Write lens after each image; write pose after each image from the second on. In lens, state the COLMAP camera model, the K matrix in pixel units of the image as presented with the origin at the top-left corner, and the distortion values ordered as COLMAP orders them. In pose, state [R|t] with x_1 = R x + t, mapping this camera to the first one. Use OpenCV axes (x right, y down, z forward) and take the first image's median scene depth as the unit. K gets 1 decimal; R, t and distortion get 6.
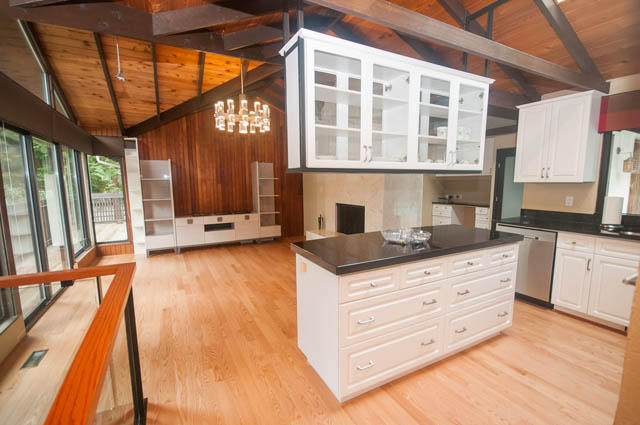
lens RADIAL K [[289.6, 0, 320.0], [0, 289.6, 212.5], [0, 0, 1]] dist [-0.000936, -0.000489]
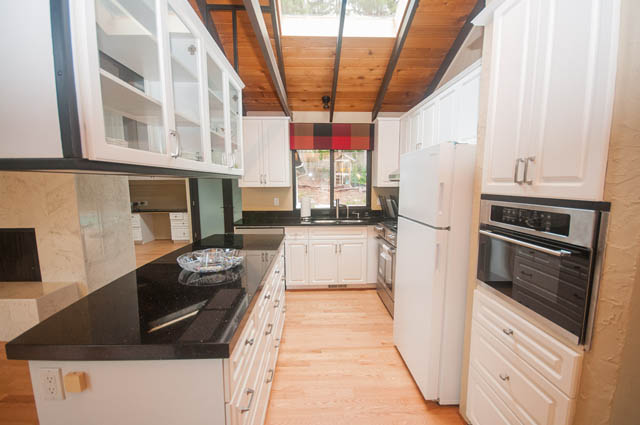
lens RADIAL K [[283.9, 0, 330.7], [0, 283.9, 215.9], [0, 0, 1]] dist [-0.014261, -0.000360]
pose [[0.423035, -0.098786, 0.900712, -0.090588], [0.096801, 0.993278, 0.063474, -0.019952], [-0.900928, 0.060338, 0.429754, 0.154736]]
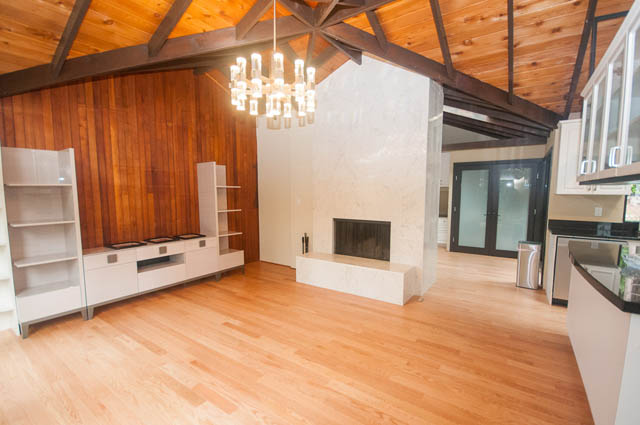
lens RADIAL K [[289.6, 0, 320.0], [0, 289.6, 212.5], [0, 0, 1]] dist [-0.000936, -0.000489]
pose [[0.889523, -0.024908, 0.456211, -0.345546], [0.040117, 0.998914, -0.023682, -0.030907], [-0.455125, 0.039367, 0.889557, 0.295176]]
